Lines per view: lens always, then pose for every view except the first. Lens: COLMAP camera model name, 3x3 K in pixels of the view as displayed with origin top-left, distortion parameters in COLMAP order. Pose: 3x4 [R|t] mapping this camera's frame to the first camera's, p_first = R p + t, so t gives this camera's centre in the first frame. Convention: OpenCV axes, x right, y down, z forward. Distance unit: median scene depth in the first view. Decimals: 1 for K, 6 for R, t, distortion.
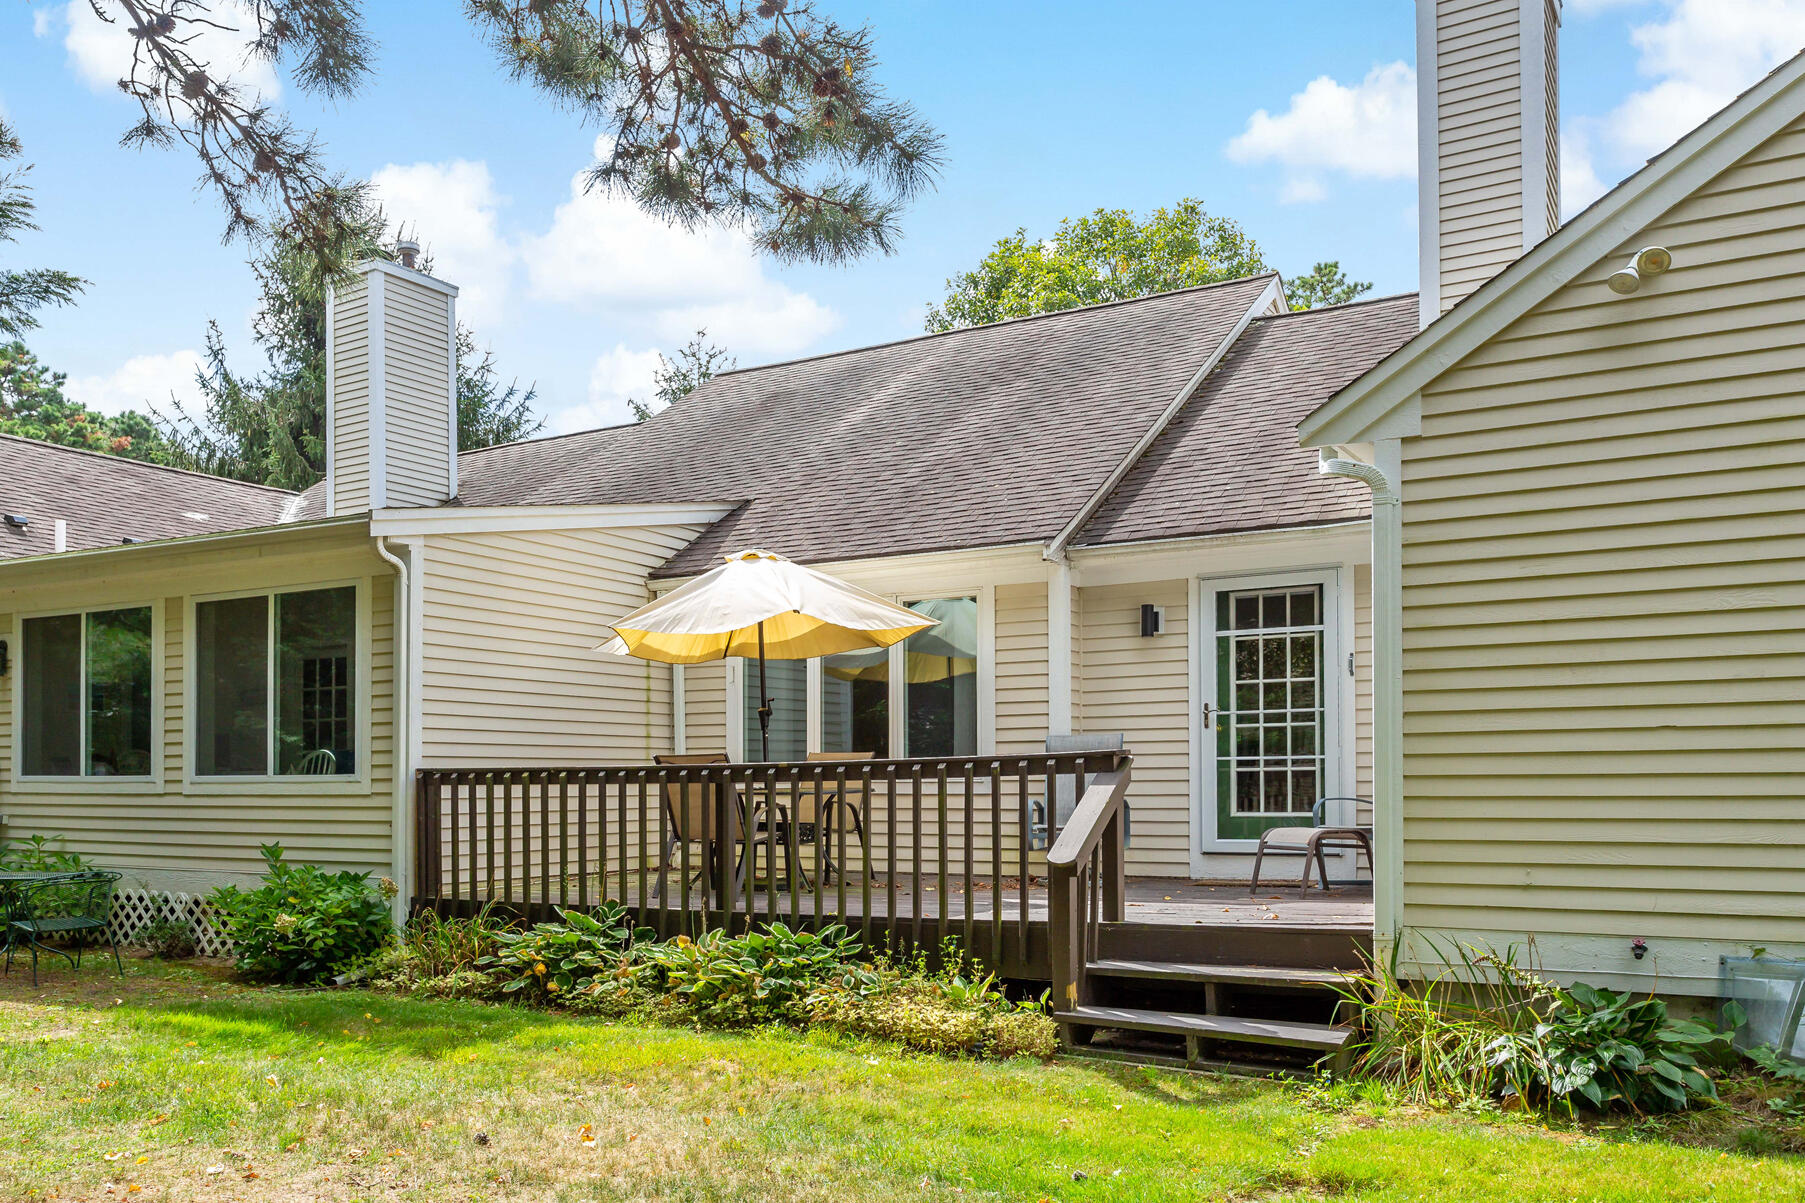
lens RADIAL K [[1435.8, 0, 902.5], [0, 1435.8, 601.5], [0, 0, 1]] dist [0.006237, 0.002033]
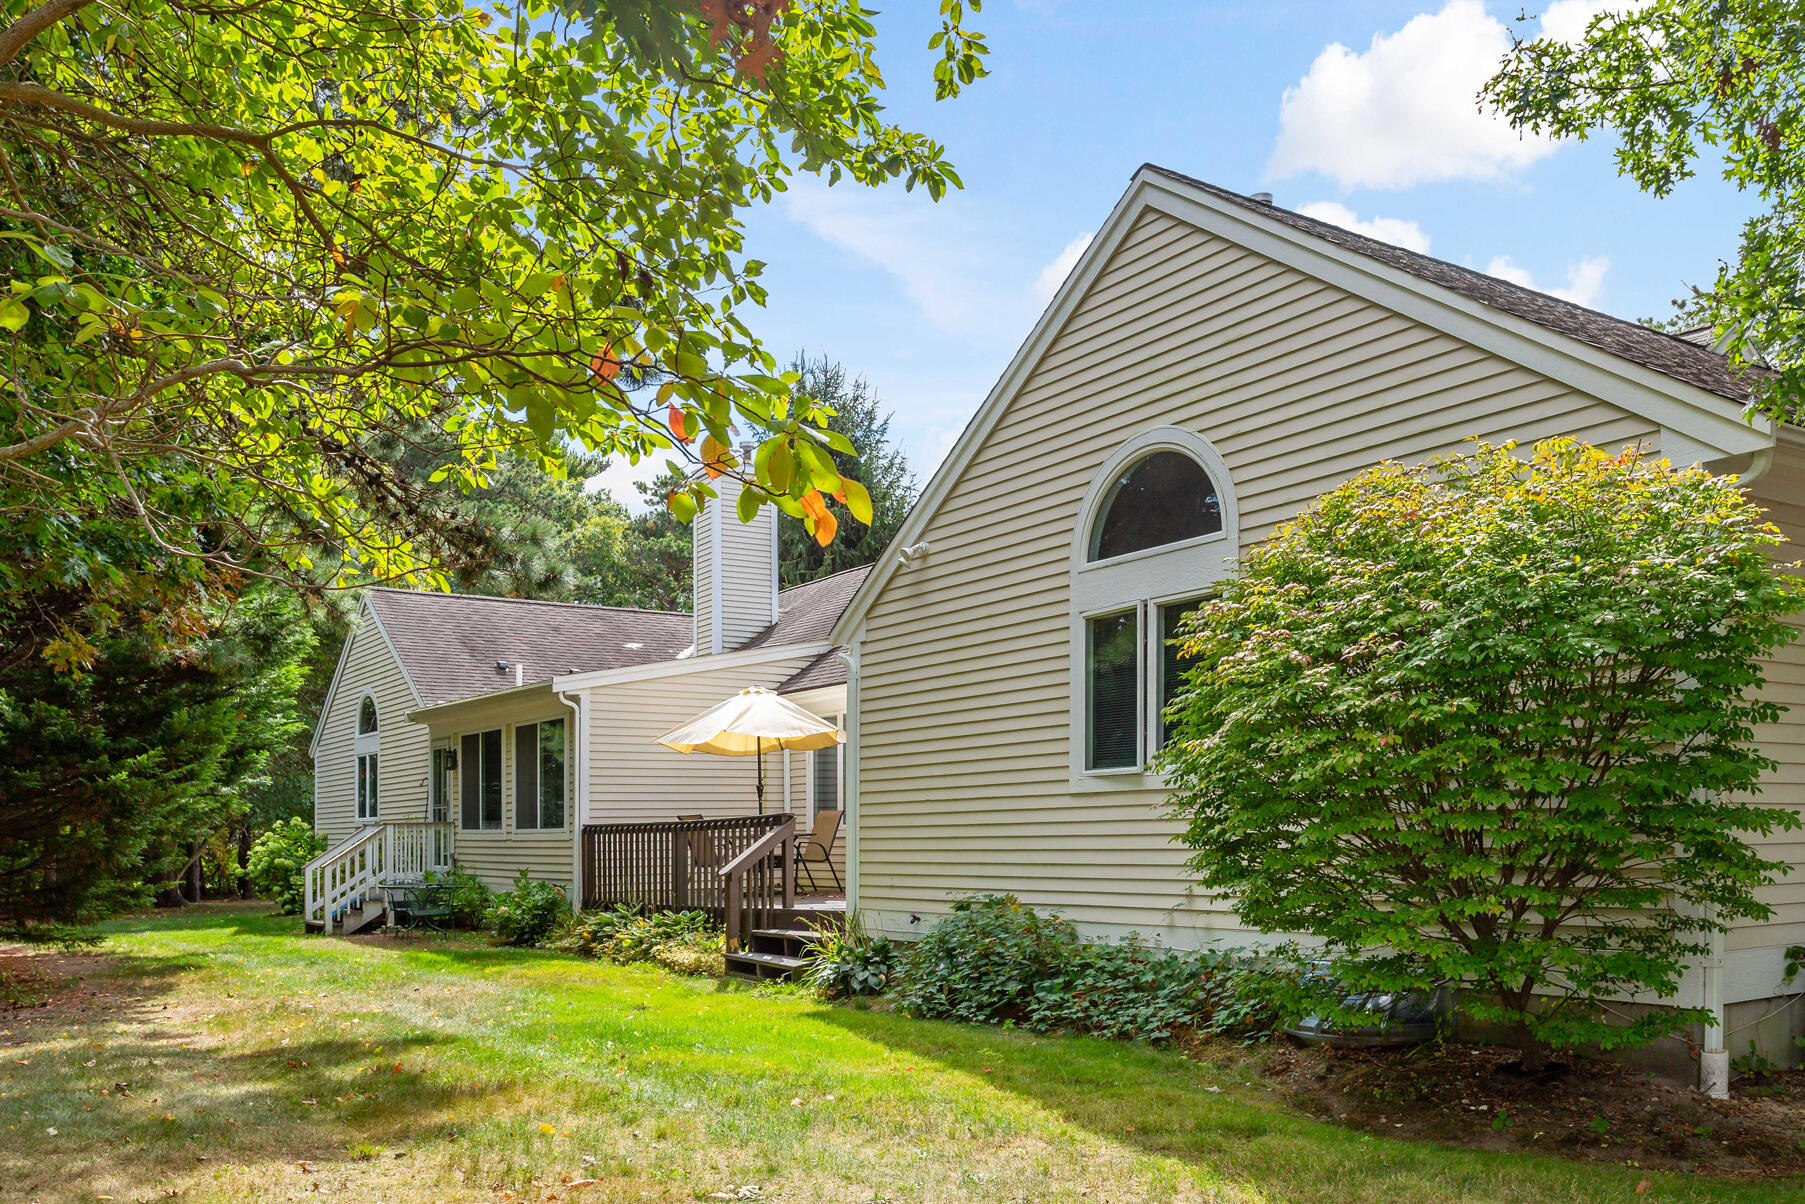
lens RADIAL K [[1432.0, 0, 902.5], [0, 1432.0, 602.0], [0, 0, 1]] dist [0.000427, 0.000406]
pose [[0.907810, -0.075711, -0.412491, 0.723469], [0.063873, 0.997055, -0.042435, -0.052085], [0.414490, 0.012176, 0.909973, -0.400976]]
